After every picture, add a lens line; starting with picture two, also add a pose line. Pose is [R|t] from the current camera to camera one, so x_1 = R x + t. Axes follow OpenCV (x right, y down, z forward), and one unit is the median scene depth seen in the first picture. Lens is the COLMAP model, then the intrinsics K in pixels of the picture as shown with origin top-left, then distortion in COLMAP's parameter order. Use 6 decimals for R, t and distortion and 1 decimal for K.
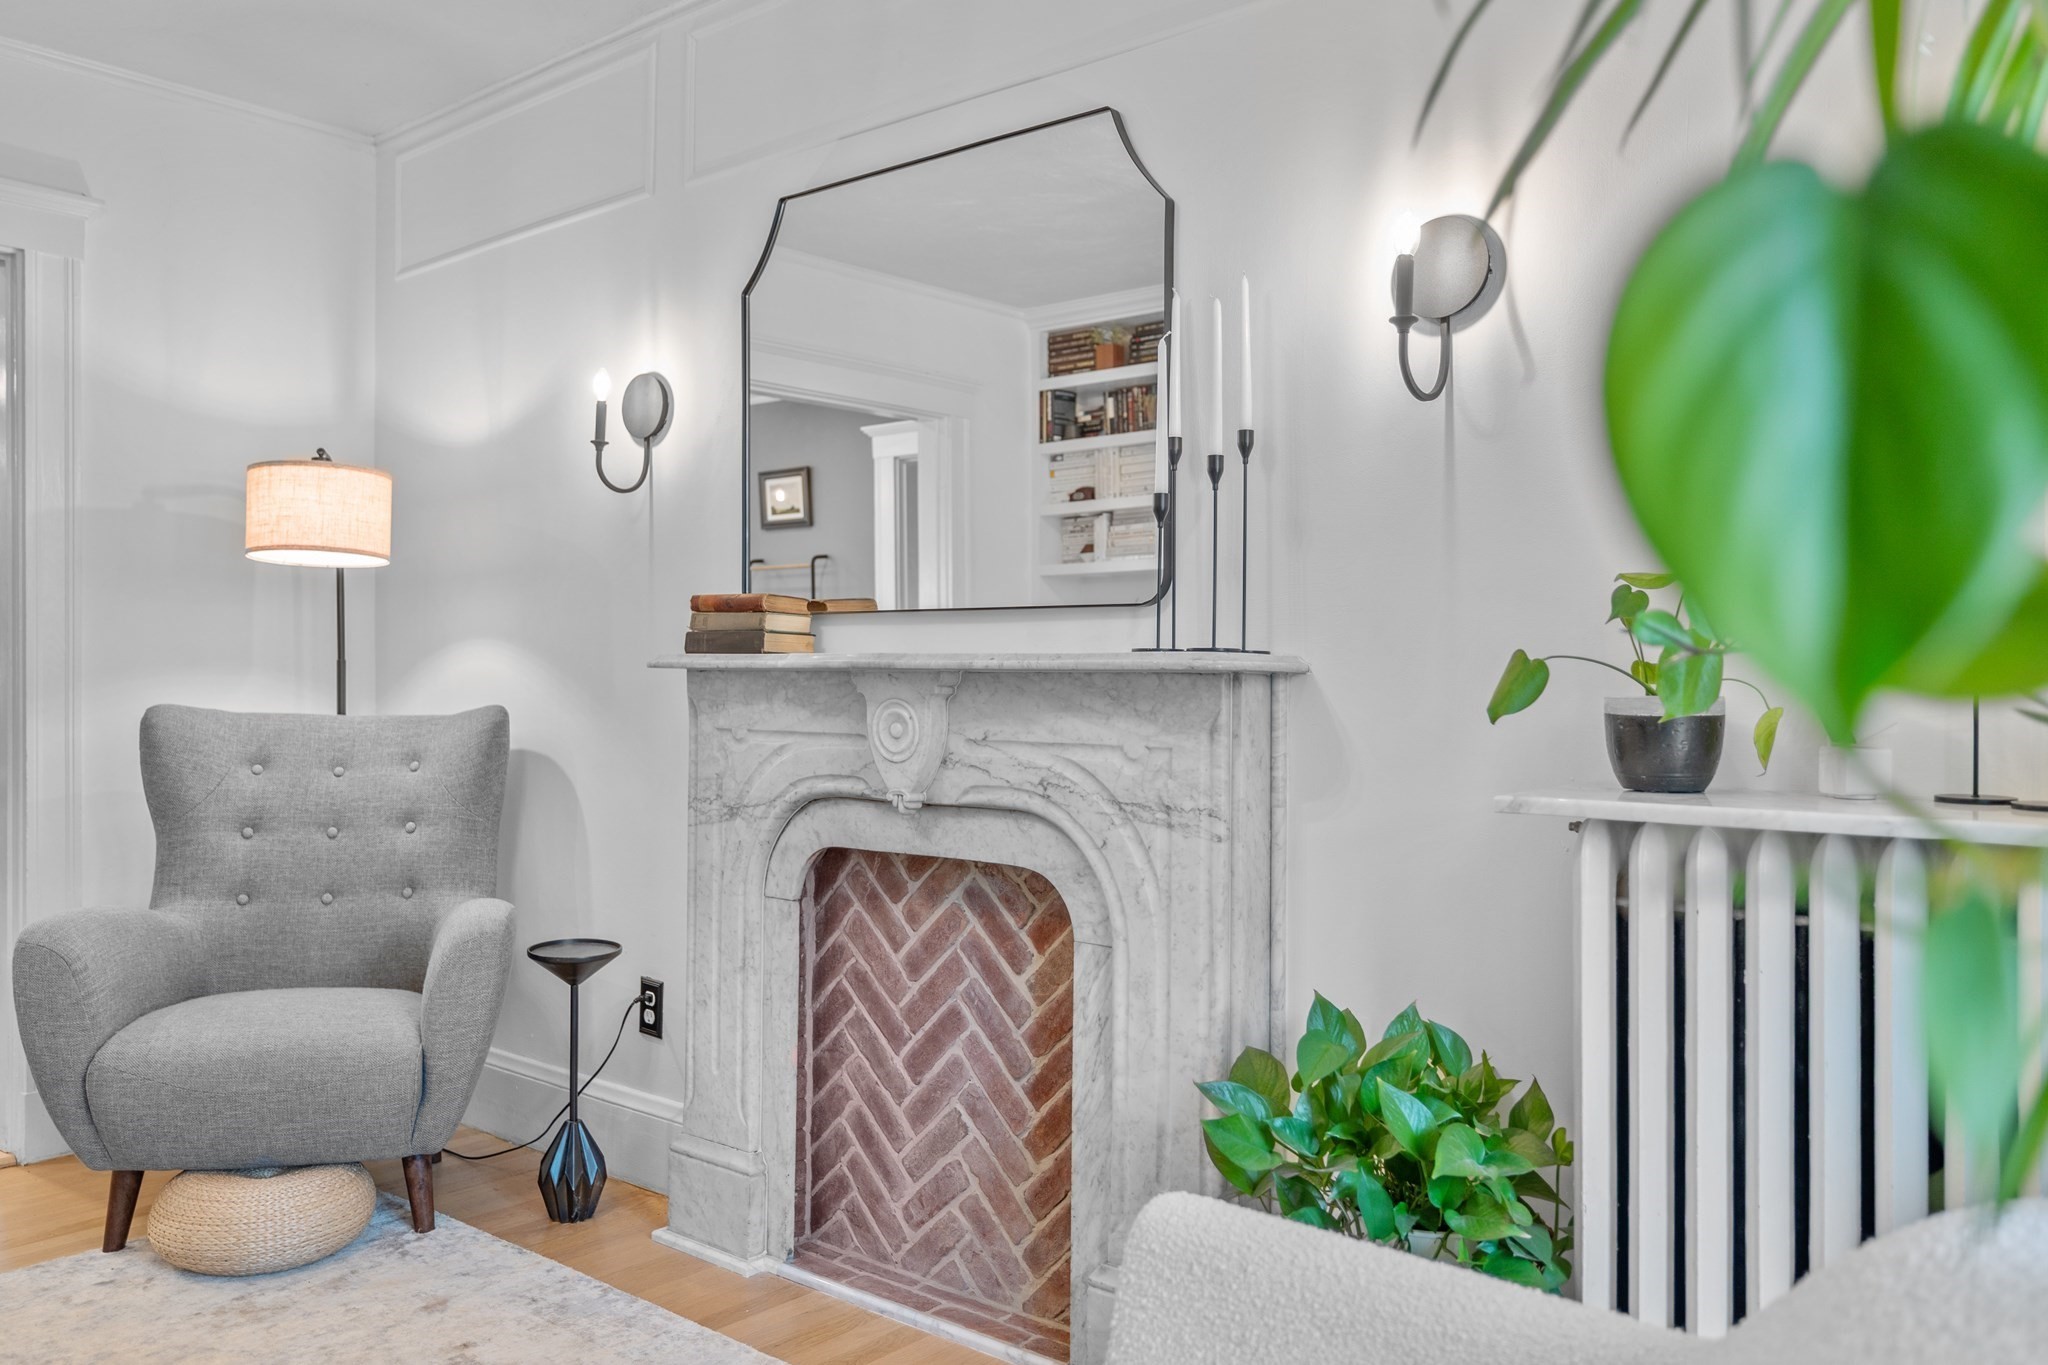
lens RADIAL K [[1556.5, 0, 1008.9], [0, 1556.5, 674.4], [0, 0, 1]] dist [-0.003018, 0.003191]
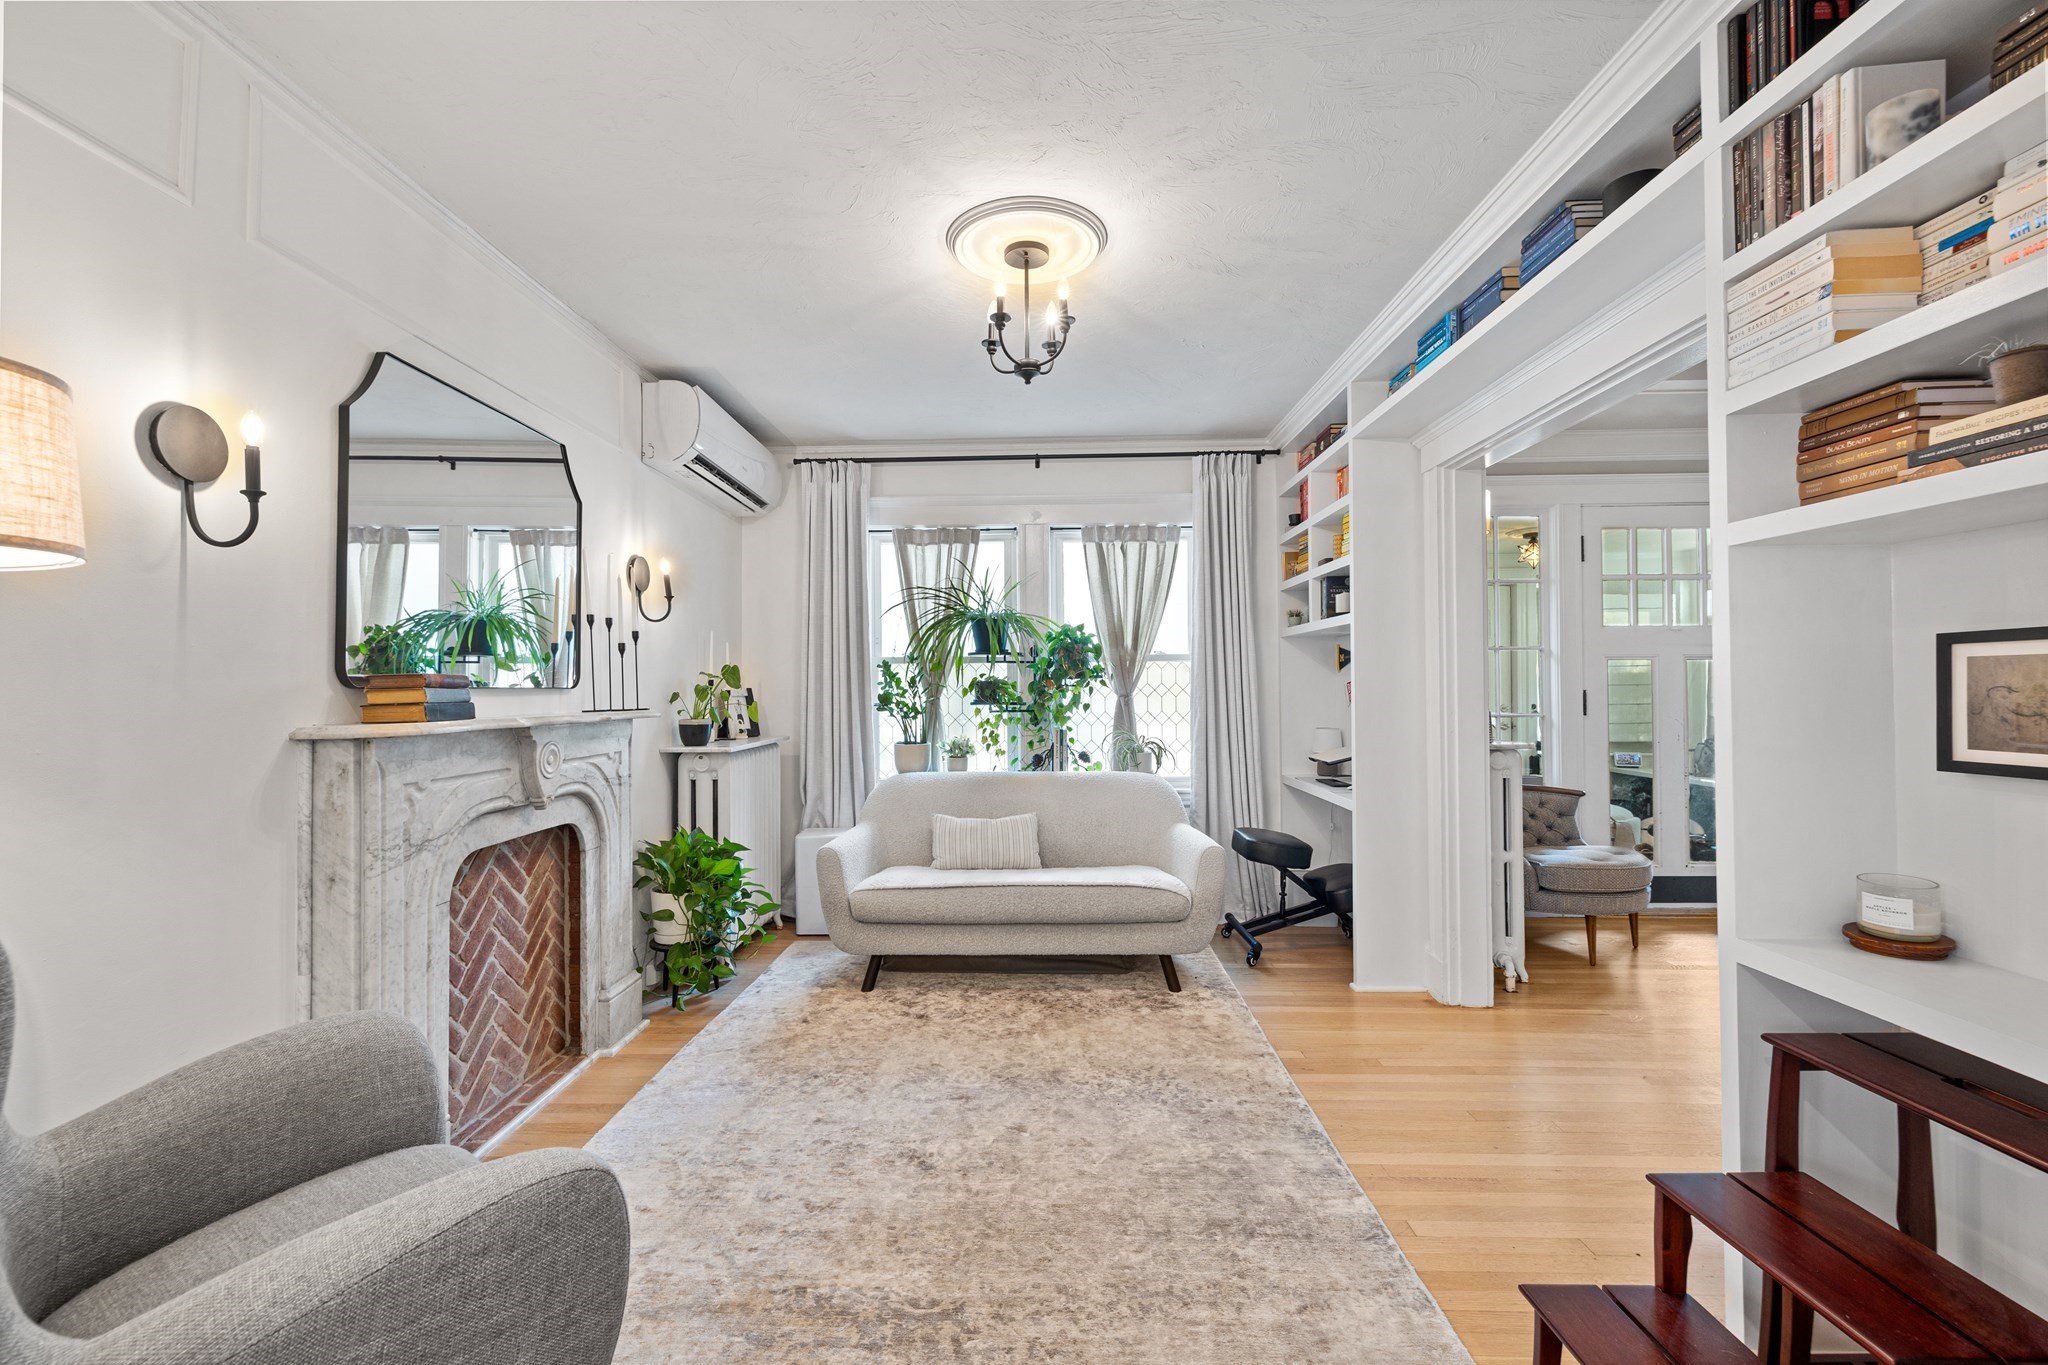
lens RADIAL K [[862.3, 0, 1014.2], [0, 862.3, 679.2], [0, 0, 1]] dist [0.003147, 0.000191]
pose [[-0.623456, 0.007112, 0.781826, -1.003241], [0.005532, 0.999974, -0.004685, -0.040360], [-0.781839, 0.001404, -0.623479, 1.050664]]
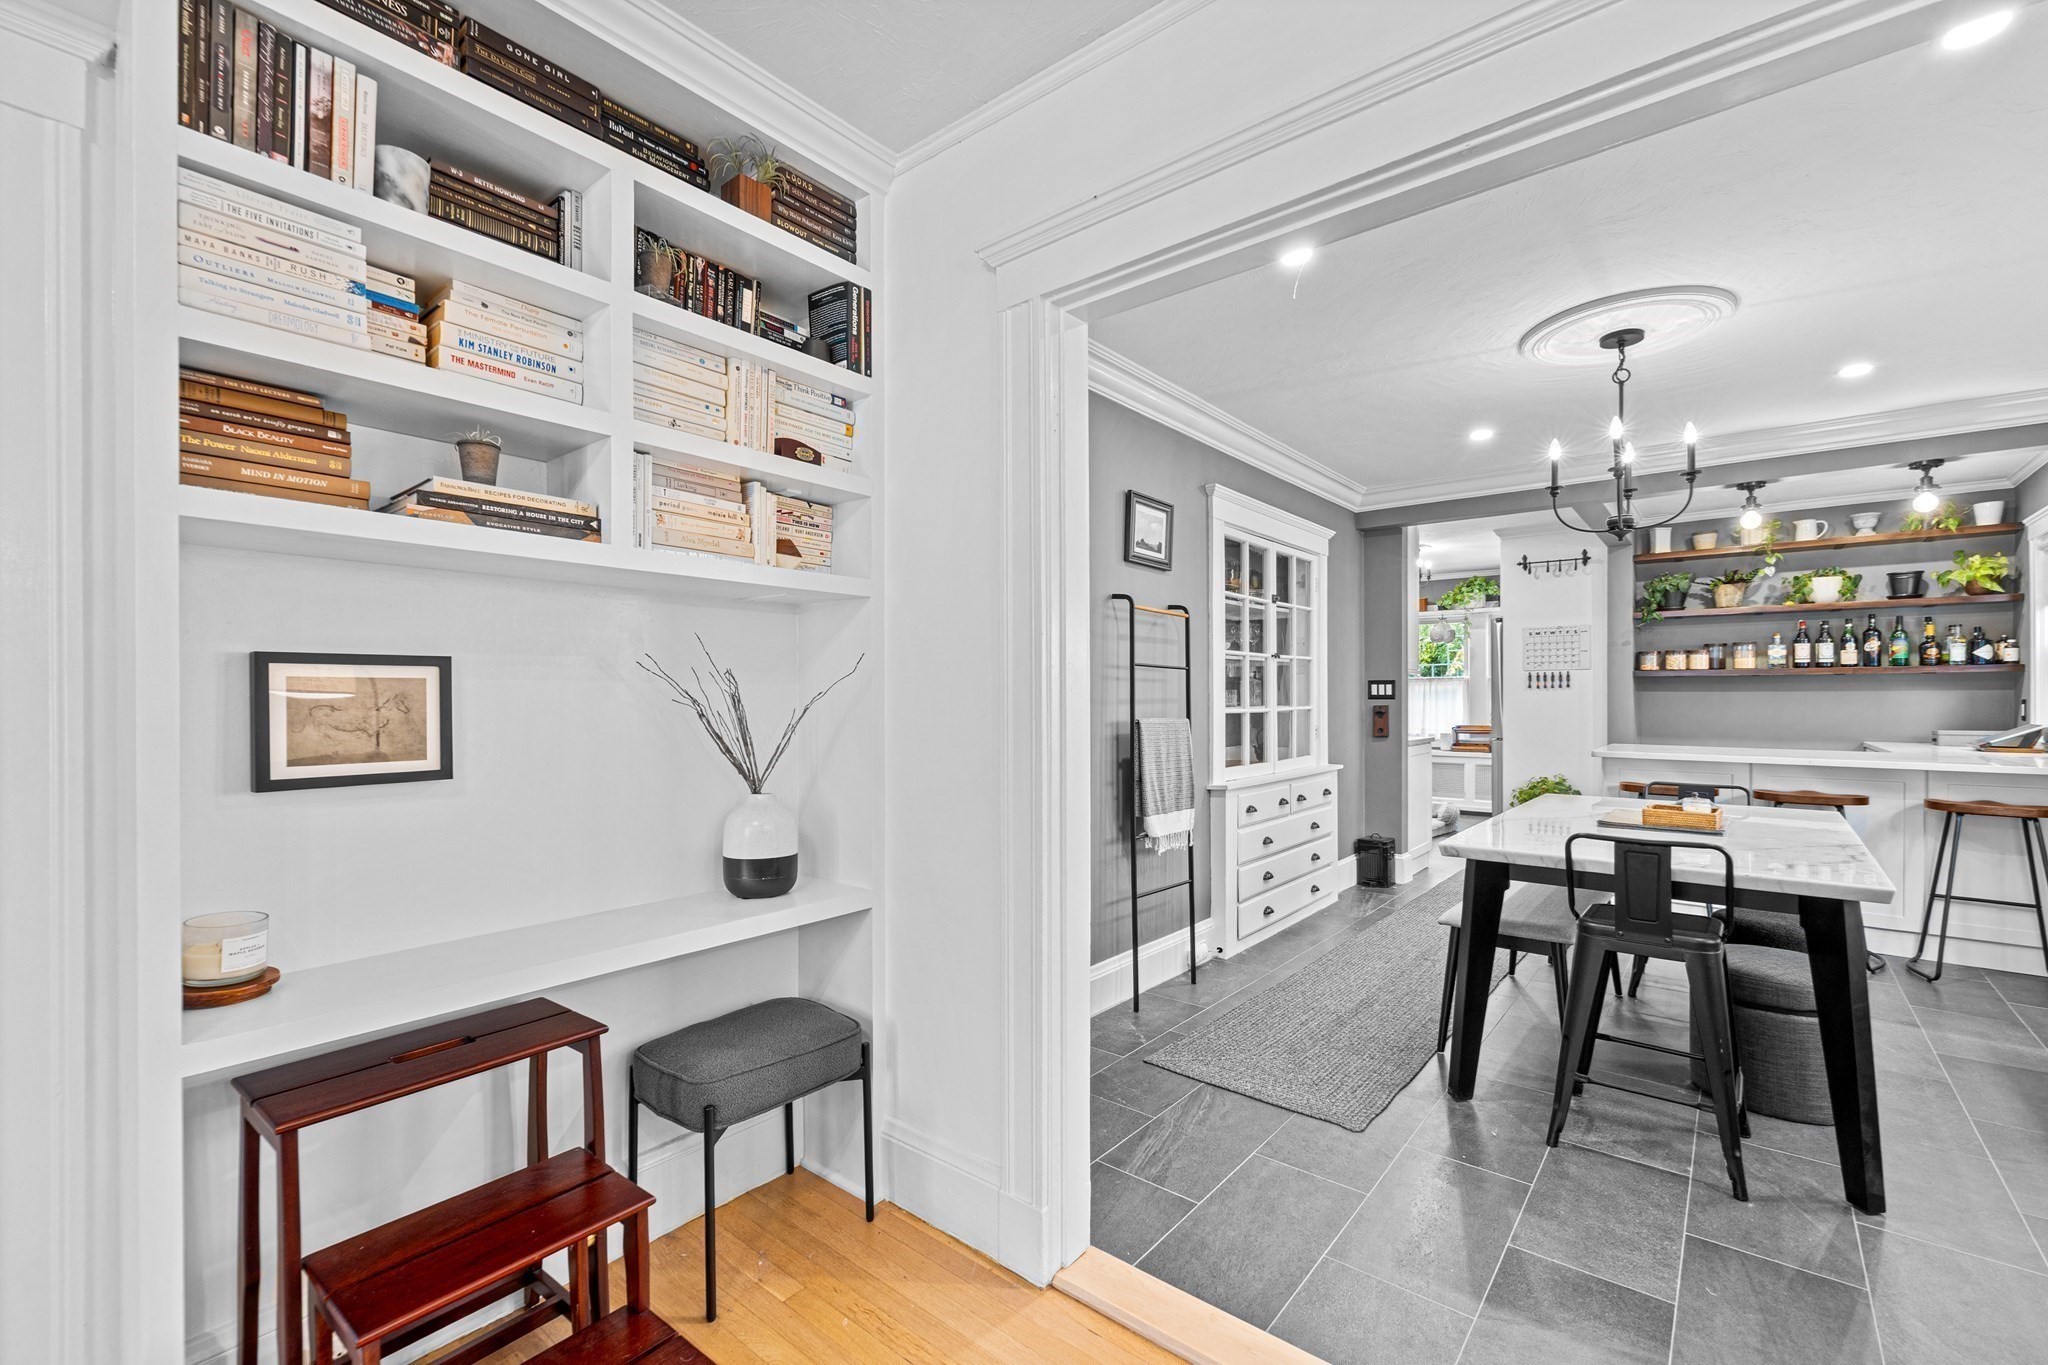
lens RADIAL K [[865.8, 0, 1014.2], [0, 865.8, 697.9], [0, 0, 1]] dist [0.000759, 0.000252]
pose [[0.006734, -0.002504, -0.999974, -0.470545], [-0.001385, 0.999996, -0.002514, -0.039420], [0.999976, 0.001402, 0.006730, 0.751657]]
